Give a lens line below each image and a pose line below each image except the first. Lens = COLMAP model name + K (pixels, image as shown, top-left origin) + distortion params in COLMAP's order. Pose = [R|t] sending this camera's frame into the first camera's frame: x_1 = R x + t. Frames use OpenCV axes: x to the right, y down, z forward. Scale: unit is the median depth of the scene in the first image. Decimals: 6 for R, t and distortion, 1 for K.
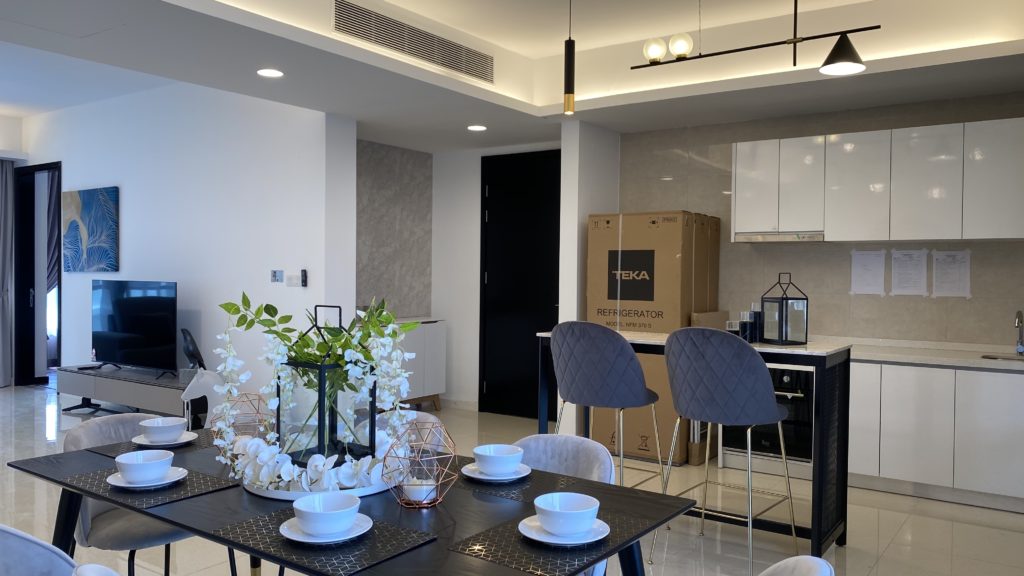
lens RADIAL K [[790.4, 0, 512.0], [0, 790.4, 288.0], [0, 0, 1]] dist [0.003228, -0.000843]
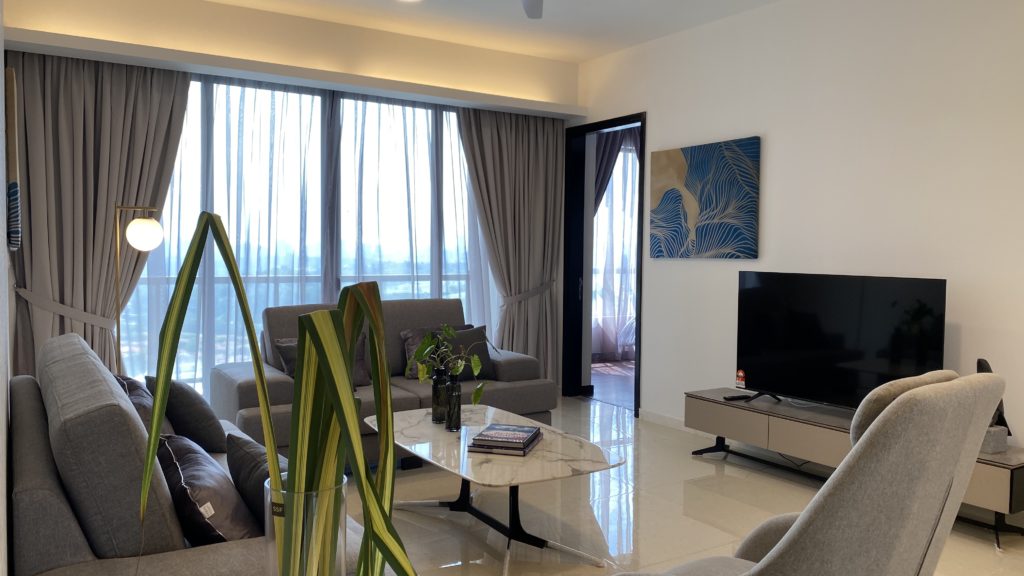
lens RADIAL K [[790.4, 0, 512.0], [0, 790.4, 288.0], [0, 0, 1]] dist [0.003228, -0.000843]
pose [[0.921422, 0.018436, -0.388126, -0.420476], [-0.007809, 0.999551, 0.028940, -0.013236], [0.388485, -0.023635, 0.921152, 0.267122]]
